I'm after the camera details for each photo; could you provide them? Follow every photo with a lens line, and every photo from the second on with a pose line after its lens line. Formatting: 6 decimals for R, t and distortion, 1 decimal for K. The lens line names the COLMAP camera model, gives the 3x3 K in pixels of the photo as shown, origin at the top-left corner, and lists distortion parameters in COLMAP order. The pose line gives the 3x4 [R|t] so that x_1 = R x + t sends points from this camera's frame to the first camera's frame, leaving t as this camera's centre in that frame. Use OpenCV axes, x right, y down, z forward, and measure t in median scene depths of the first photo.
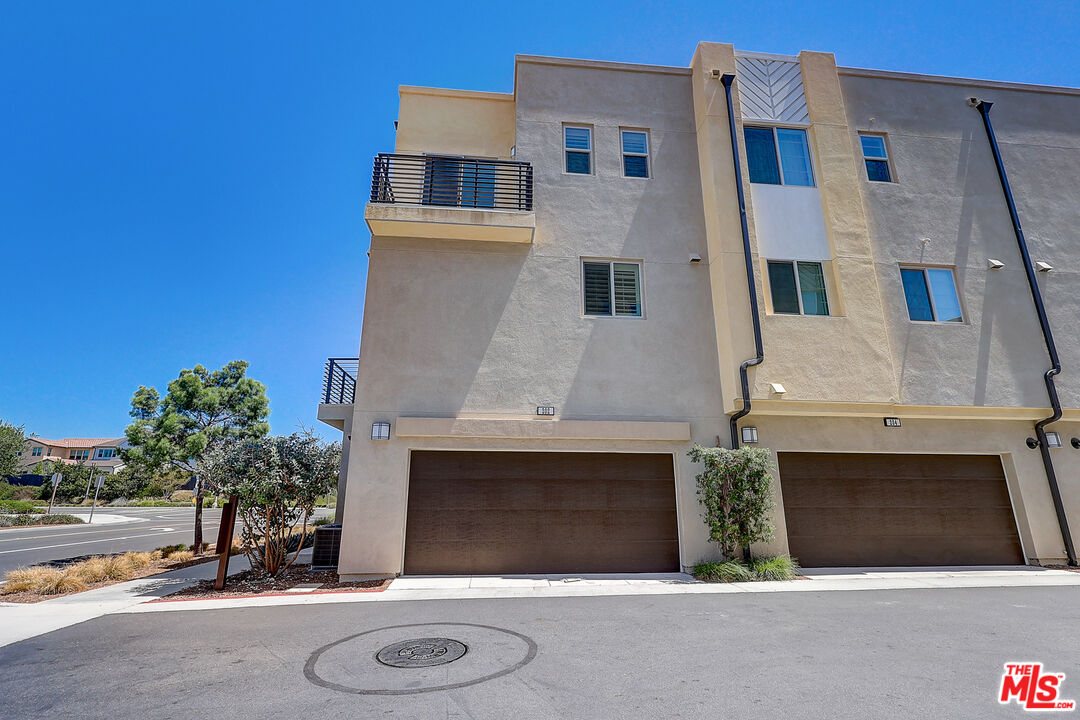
lens RADIAL K [[497.5, 0, 542.3], [0, 497.5, 360.0], [0, 0, 1]] dist [-0.001776, 0.000684]
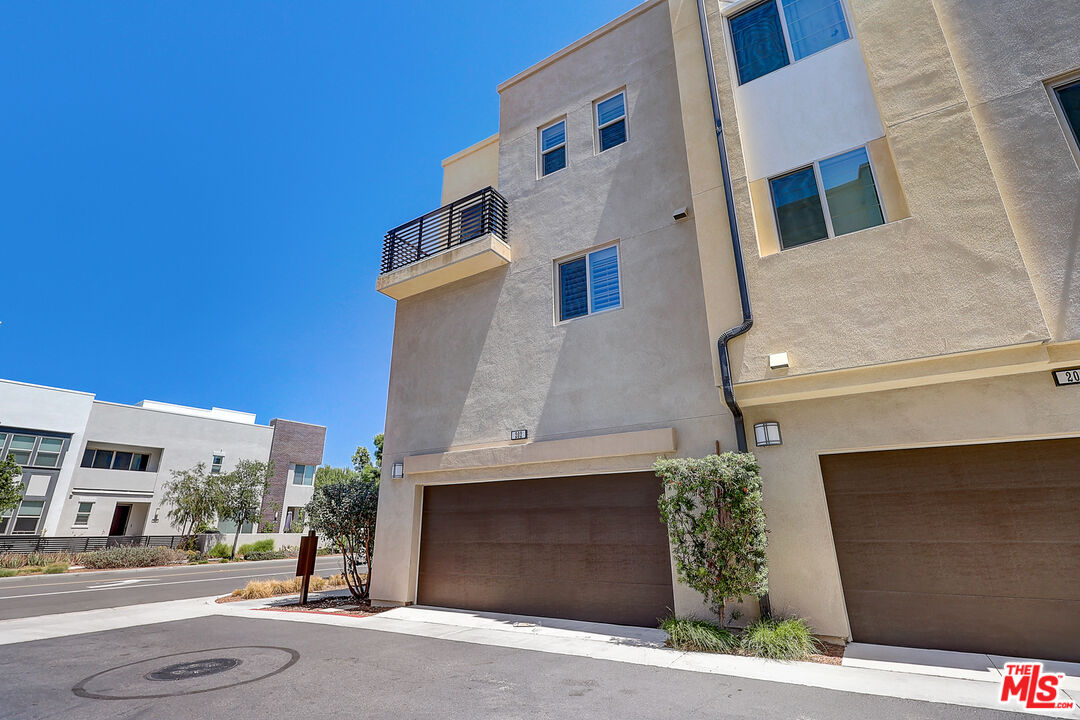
lens RADIAL K [[497.5, 0, 542.9], [0, 497.5, 360.9], [0, 0, 1]] dist [-0.001776, 0.000684]
pose [[0.793312, -0.202915, -0.574004, 0.579748], [0.172545, 0.979101, -0.107652, 0.071739], [0.583853, -0.013640, 0.811745, 0.262643]]
